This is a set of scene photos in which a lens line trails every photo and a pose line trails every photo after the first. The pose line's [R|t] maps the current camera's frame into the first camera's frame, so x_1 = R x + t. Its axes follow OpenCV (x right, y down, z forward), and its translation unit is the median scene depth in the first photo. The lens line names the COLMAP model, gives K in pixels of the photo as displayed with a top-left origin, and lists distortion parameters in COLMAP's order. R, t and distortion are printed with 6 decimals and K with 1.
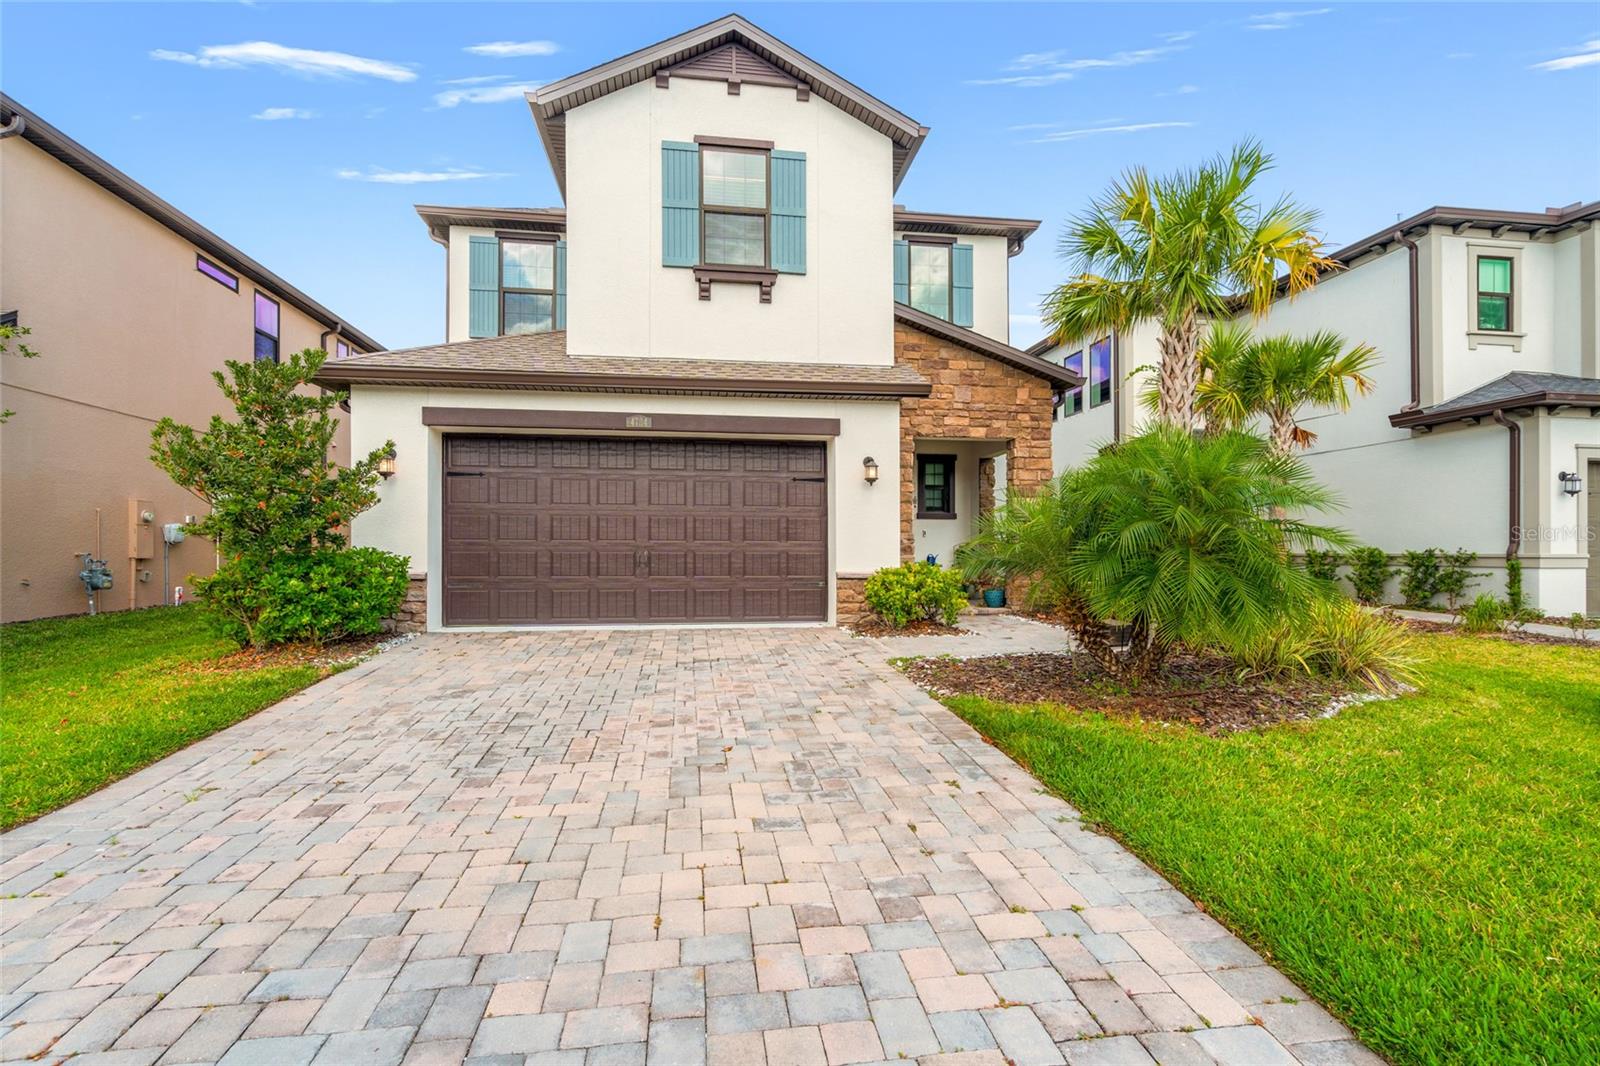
lens RADIAL K [[736.1, 0, 801.3], [0, 736.1, 537.2], [0, 0, 1]] dist [0.008043, -0.000732]
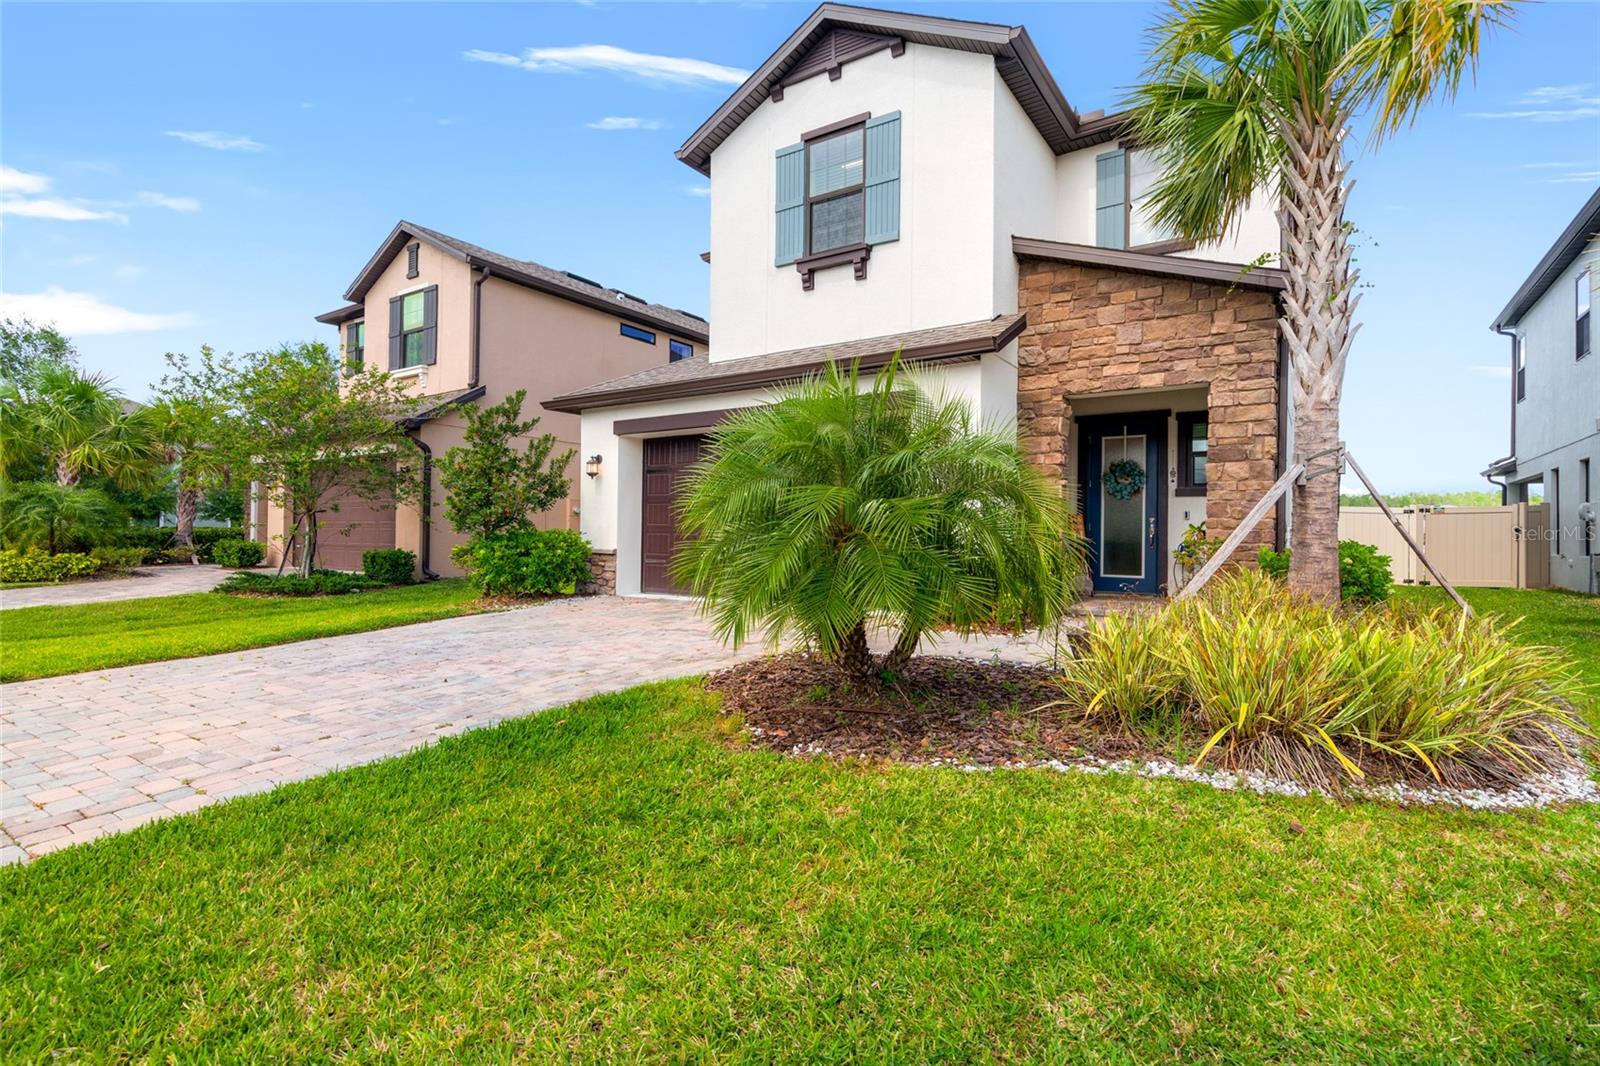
lens RADIAL K [[778.2, 0, 803.9], [0, 778.2, 527.1], [0, 0, 1]] dist [0.004469, 0.000202]
pose [[0.739044, -0.002993, -0.673651, 0.579657], [0.000211, 0.999991, -0.004211, 0.014113], [0.673658, 0.002969, 0.739038, 0.184465]]
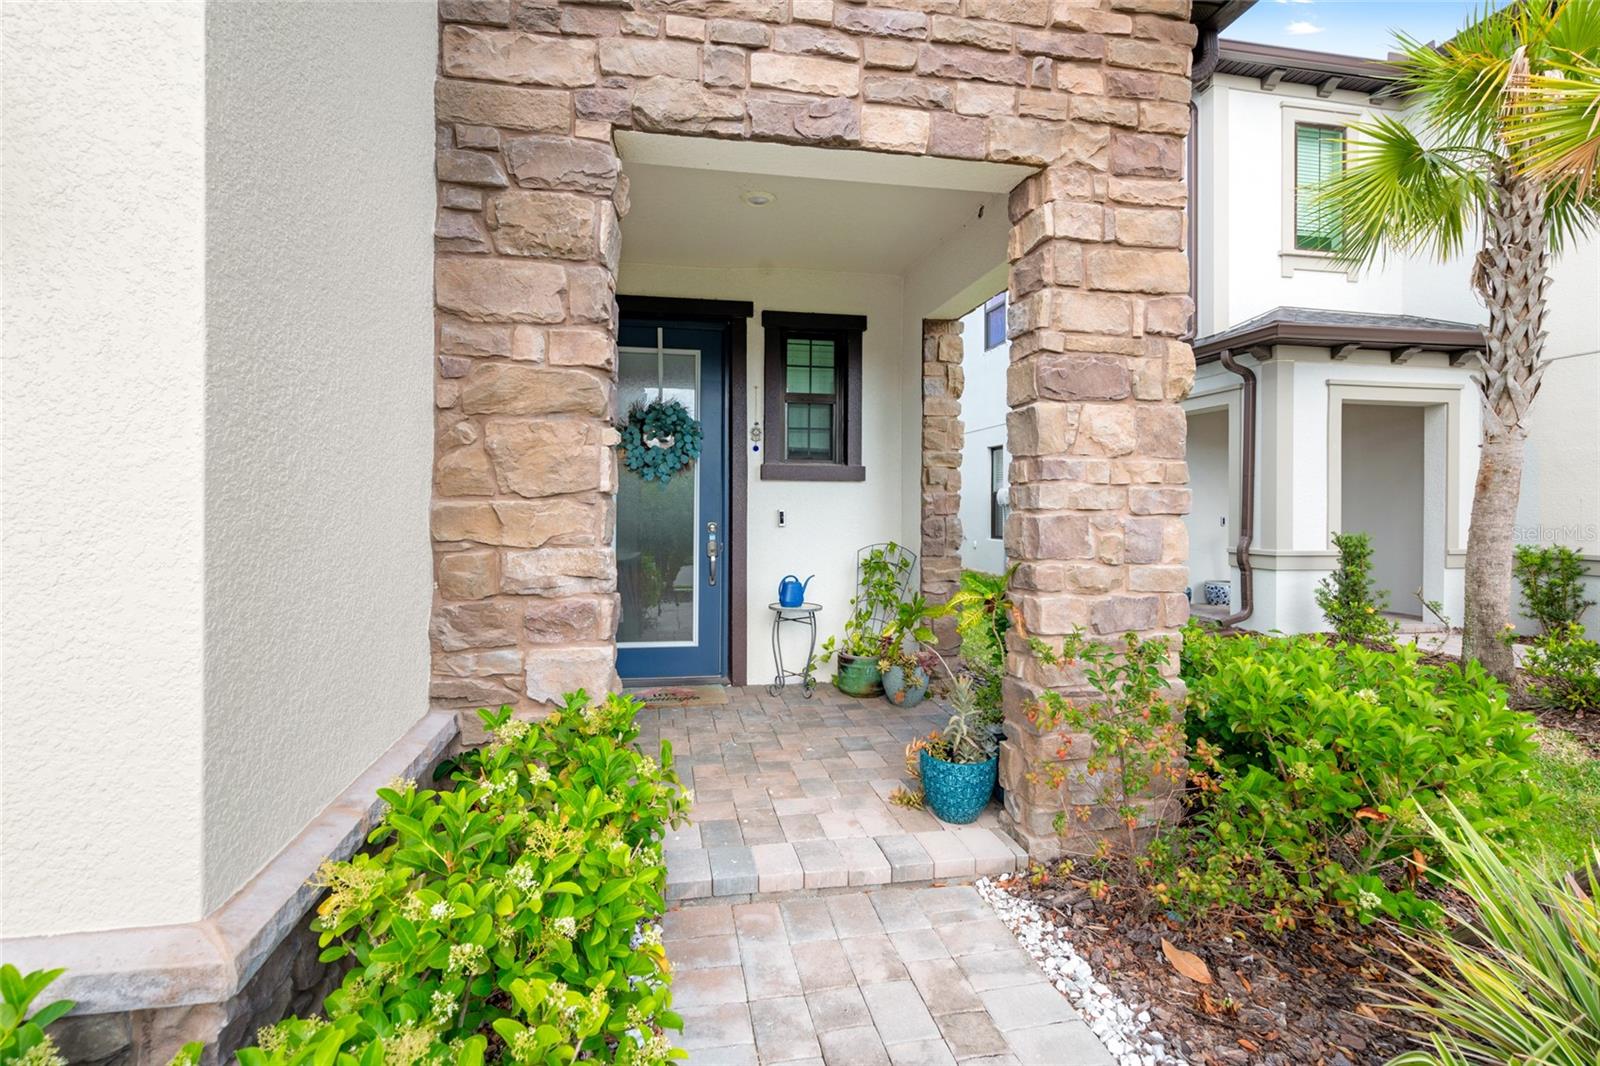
lens RADIAL K [[736.1, 0, 788.4], [0, 736.1, 496.2], [0, 0, 1]] dist [0.008043, -0.000732]
pose [[0.999665, 0.006119, 0.025162, 0.223814], [-0.006236, 0.999970, 0.004566, -0.025546], [-0.025133, -0.004721, 0.999673, 0.853067]]
